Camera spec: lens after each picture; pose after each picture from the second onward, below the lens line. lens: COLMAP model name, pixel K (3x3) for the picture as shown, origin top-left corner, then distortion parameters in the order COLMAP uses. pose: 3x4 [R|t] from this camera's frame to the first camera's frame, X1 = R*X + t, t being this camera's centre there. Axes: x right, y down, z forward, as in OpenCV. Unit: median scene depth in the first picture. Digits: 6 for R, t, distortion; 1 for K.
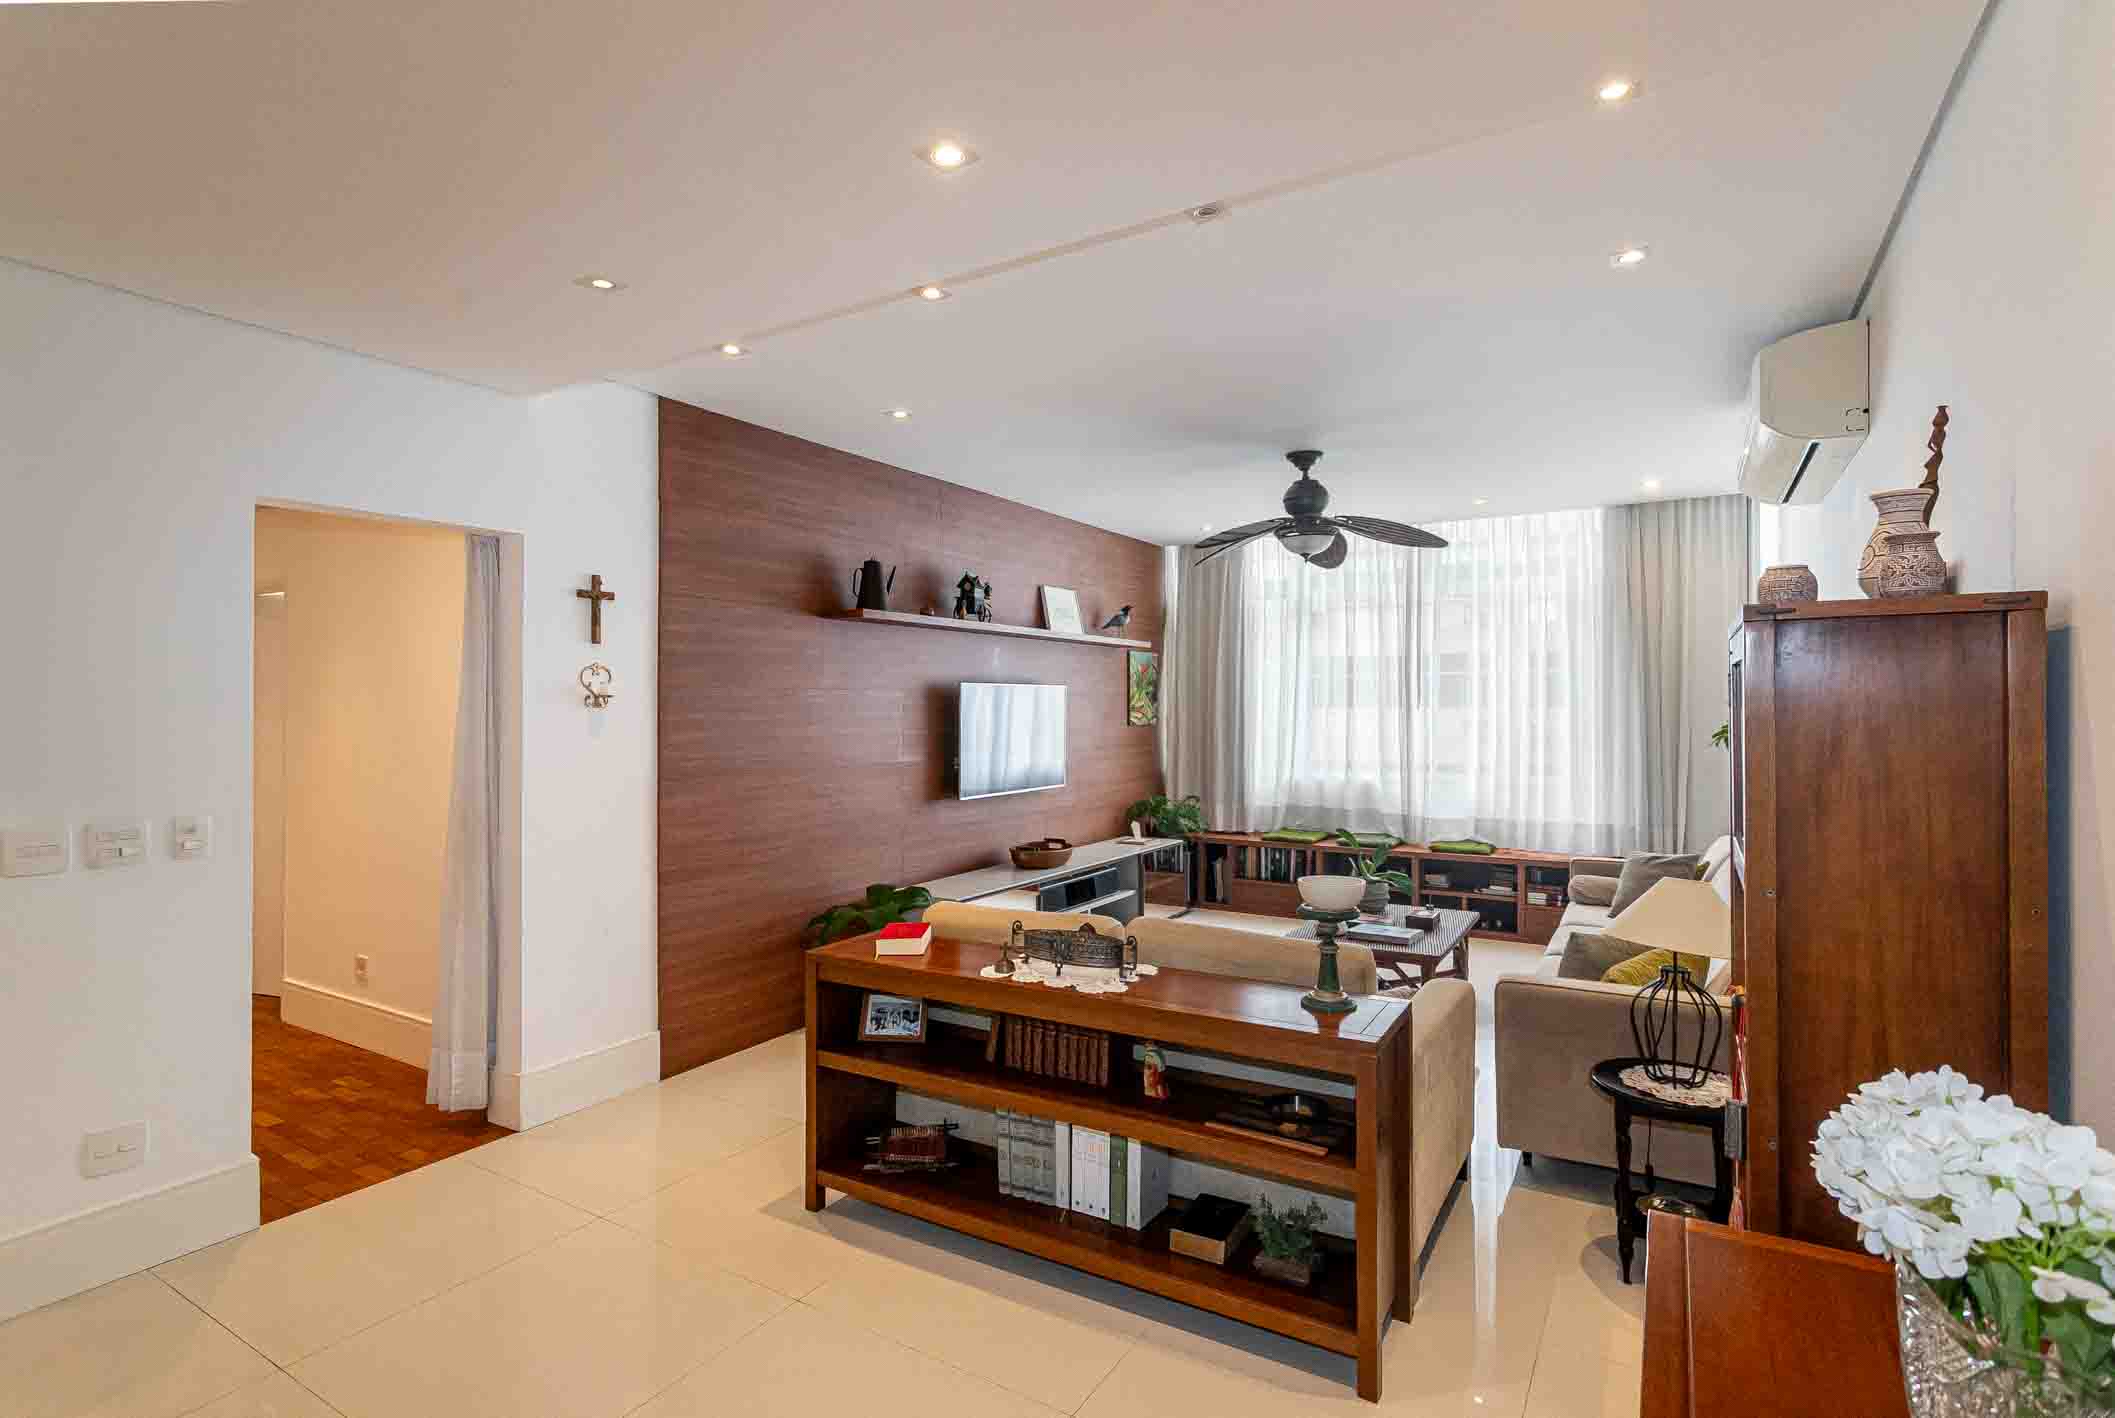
lens RADIAL K [[1002.0, 0, 1050.8], [0, 1002.0, 716.7], [0, 0, 1]] dist [-0.006871, 0.000570]
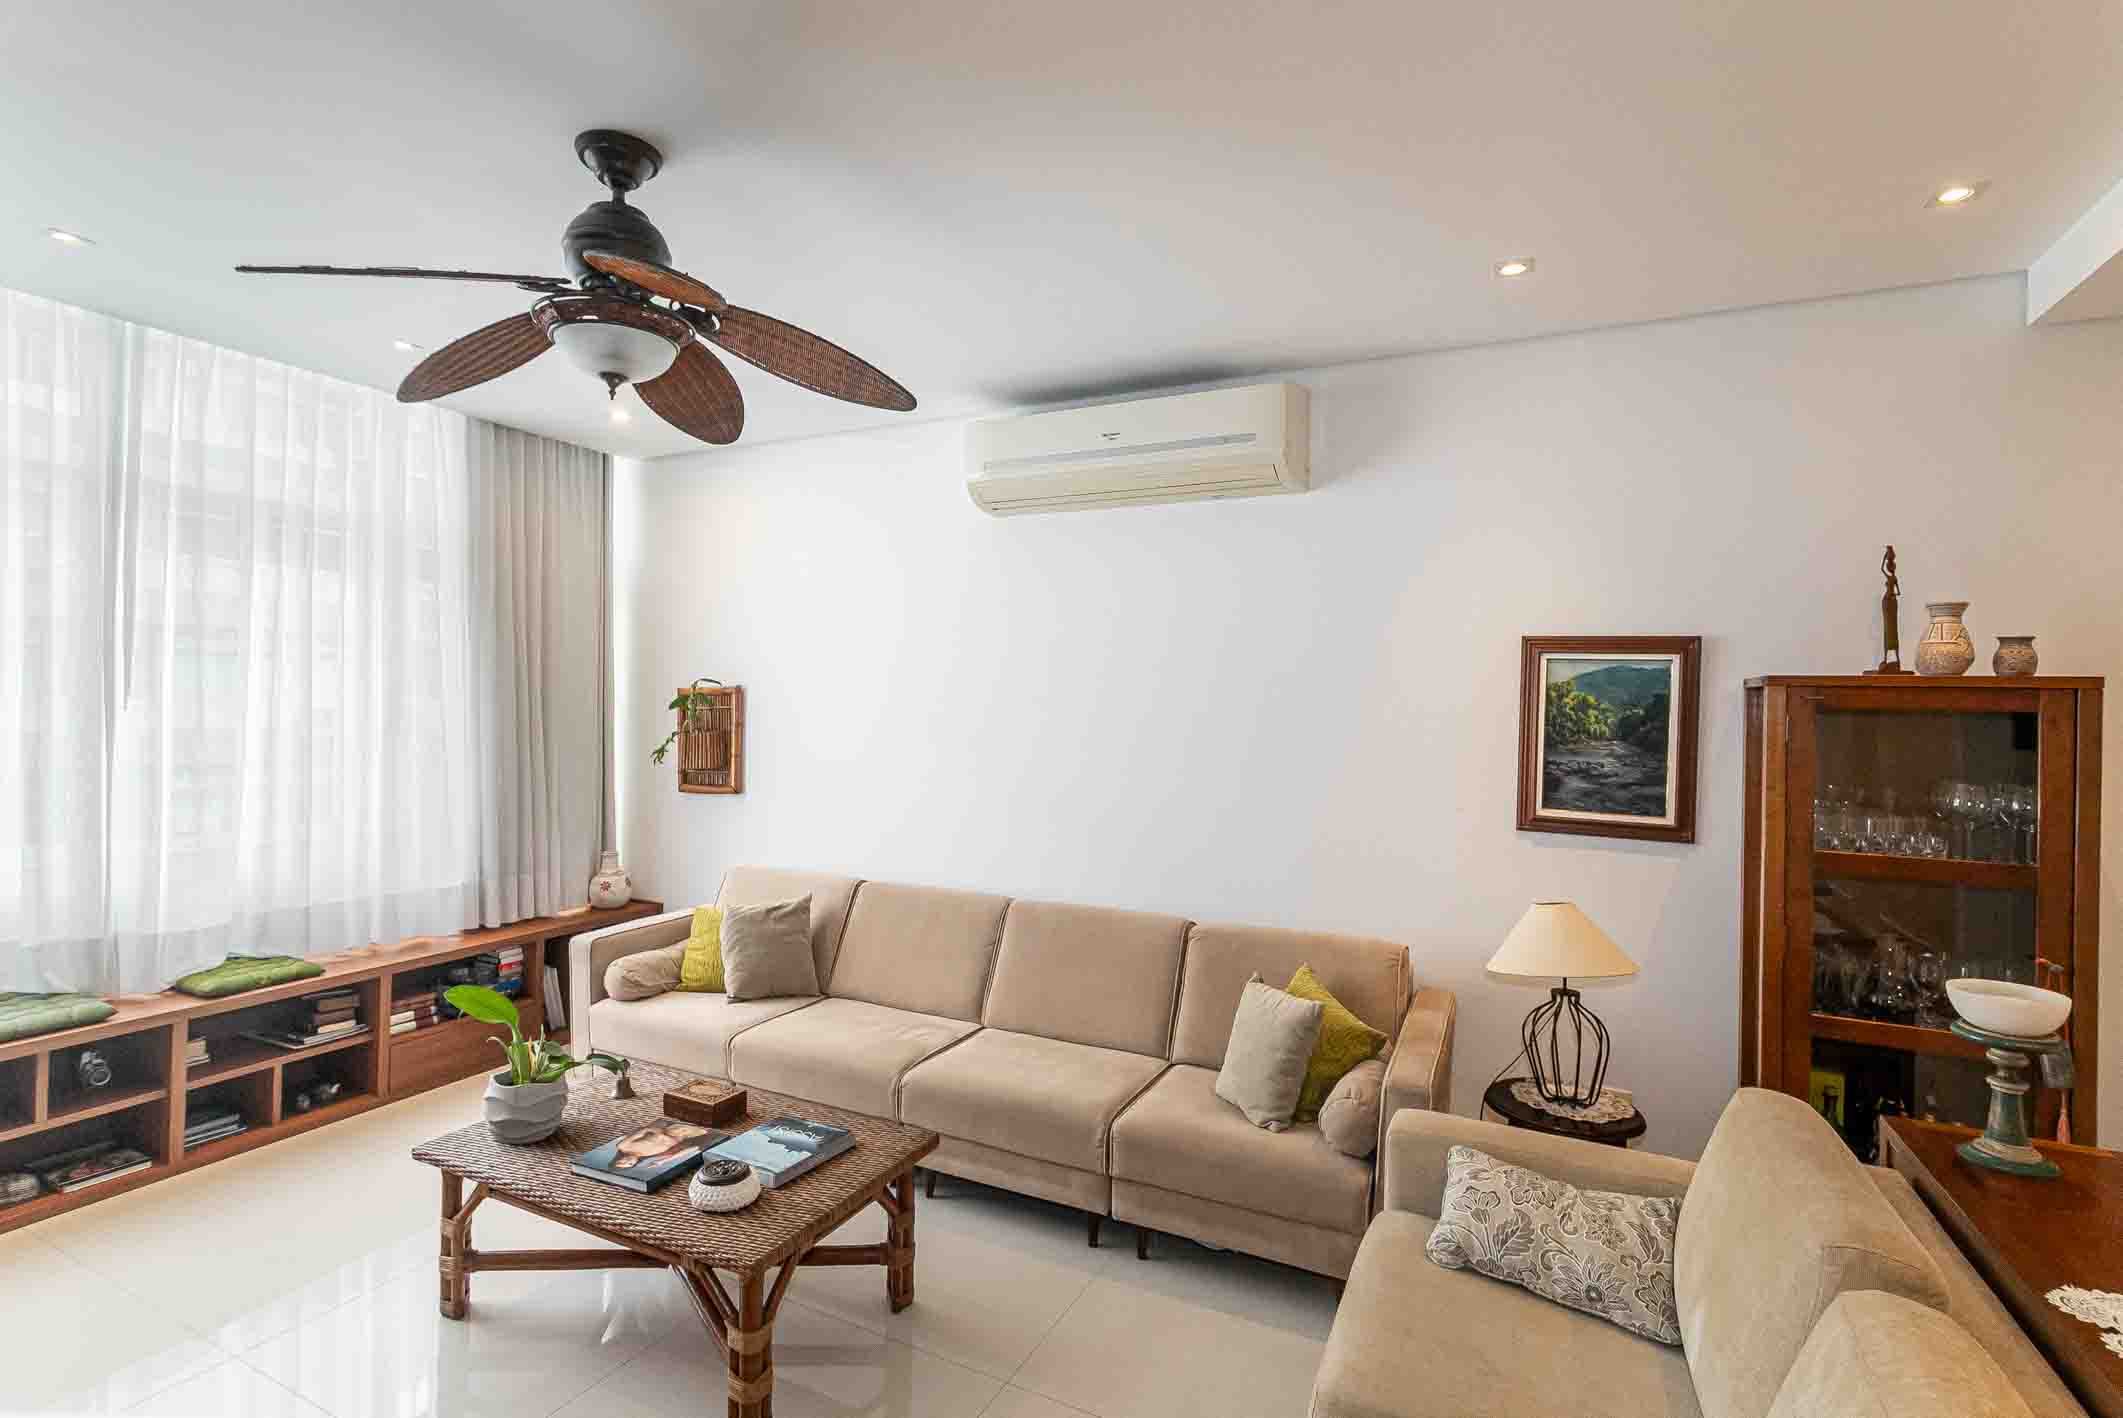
lens RADIAL K [[1005.8, 0, 1000.0], [0, 1005.8, 690.3], [0, 0, 1]] dist [-0.006871, 0.000570]
pose [[-0.062190, 0.013441, 0.997974, -0.149358], [-0.010619, 0.999844, -0.014128, -0.016007], [-0.998008, -0.011476, -0.062037, 0.682324]]
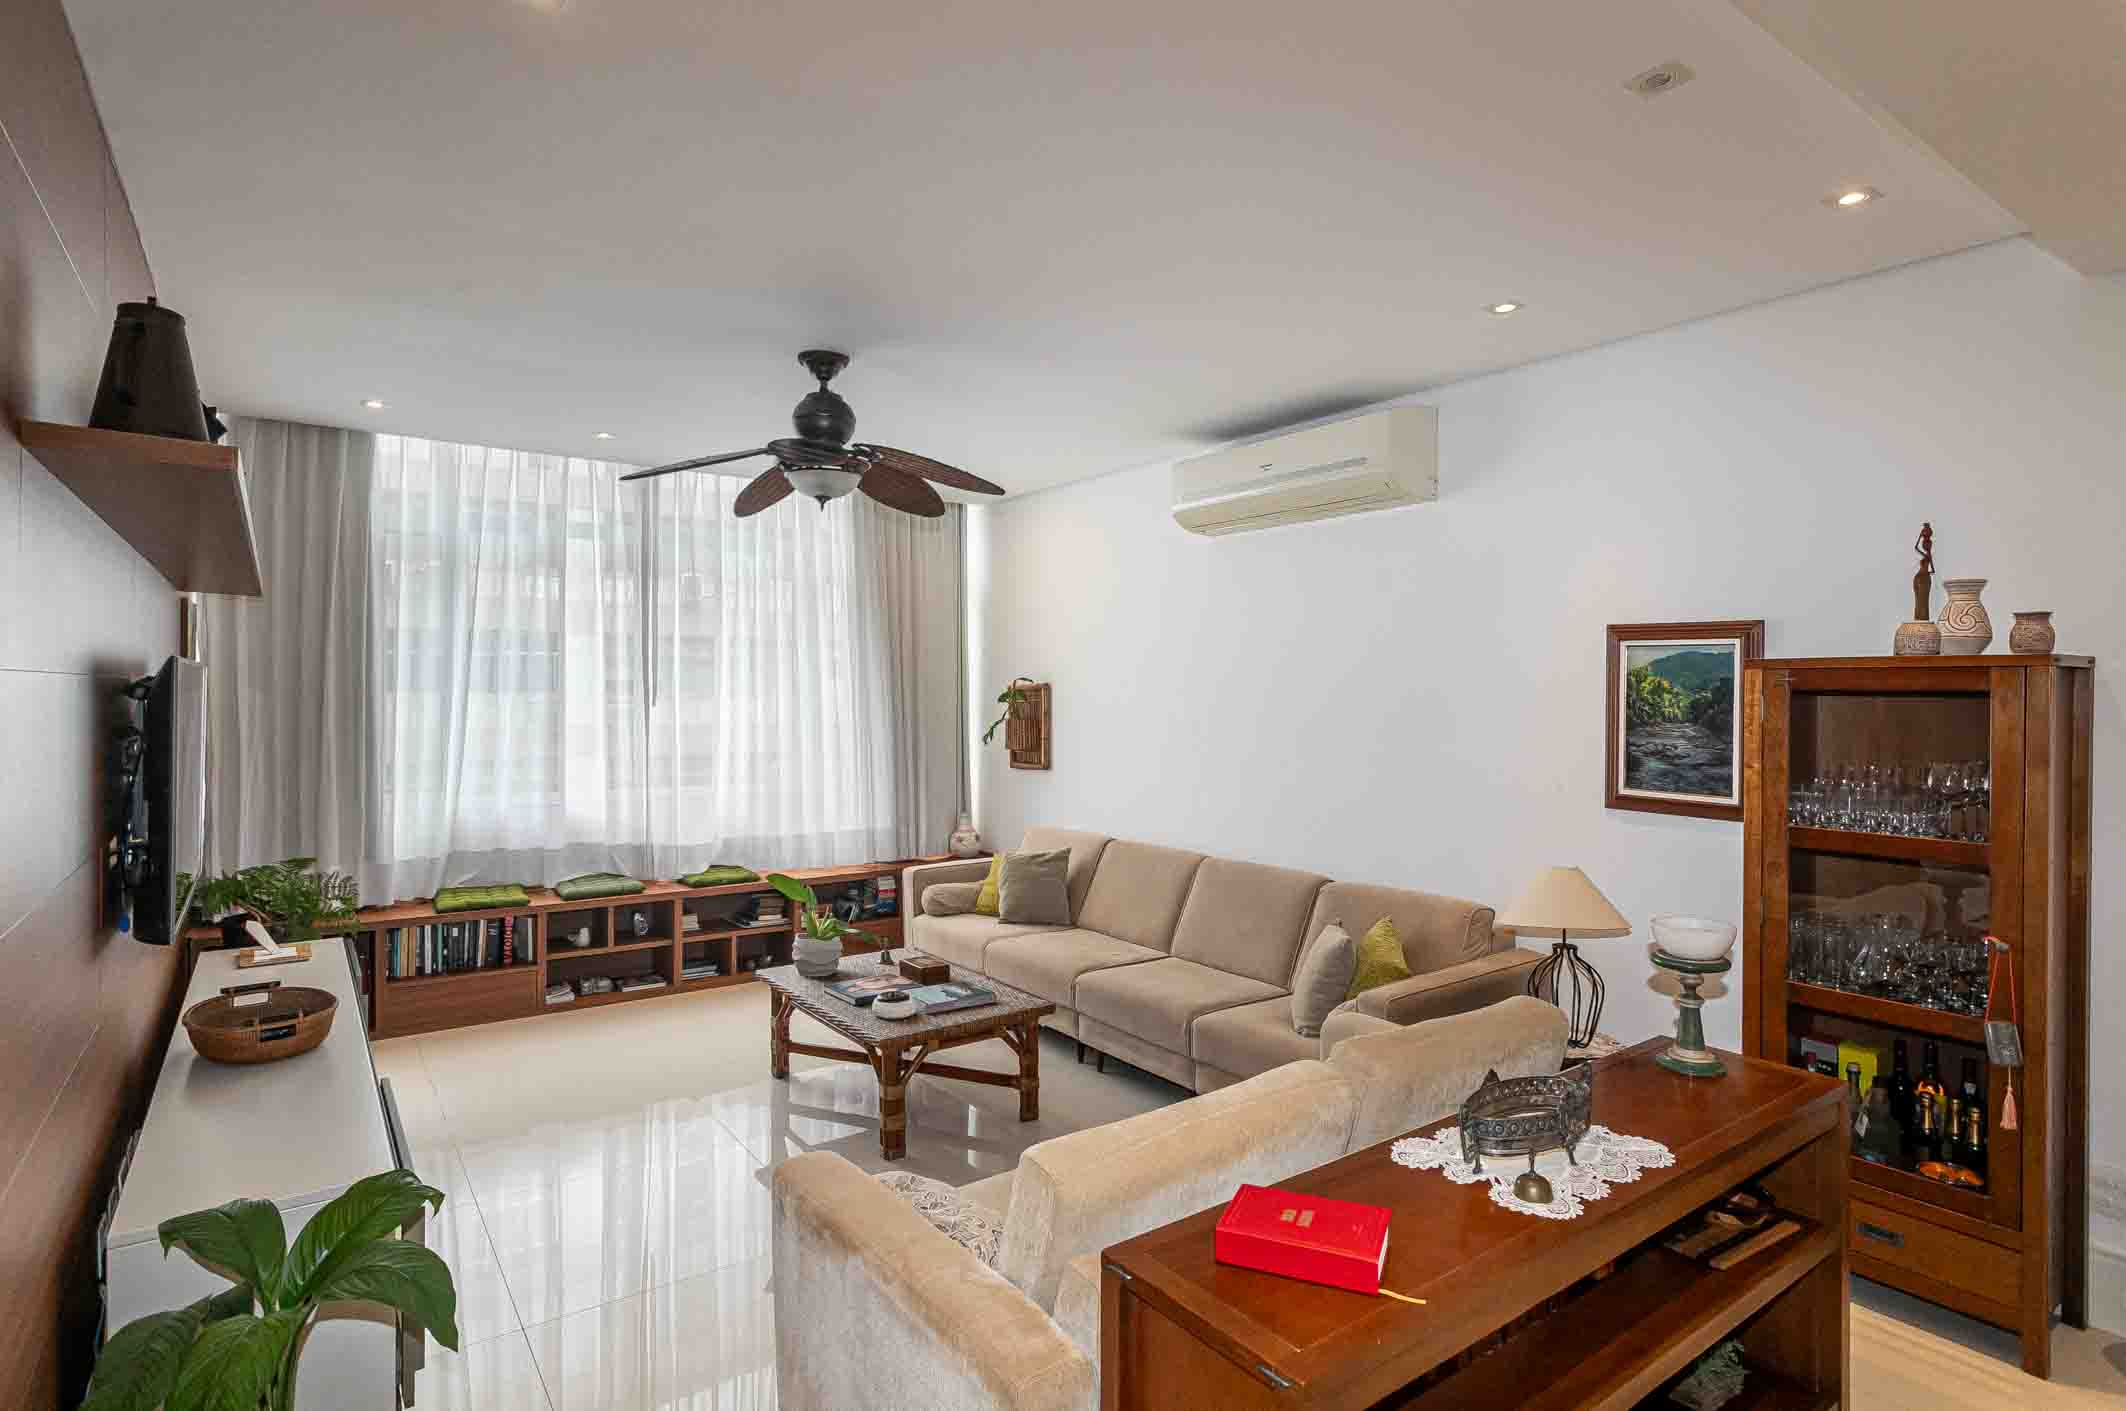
lens RADIAL K [[1085.8, 0, 1054.6], [0, 1085.8, 693.7], [0, 0, 1]] dist [-0.022411, 0.001951]
pose [[0.392780, -0.000638, 0.919632, -0.308623], [0.003327, 0.999994, -0.000727, -0.017119], [-0.919627, 0.003345, 0.392780, 0.430725]]
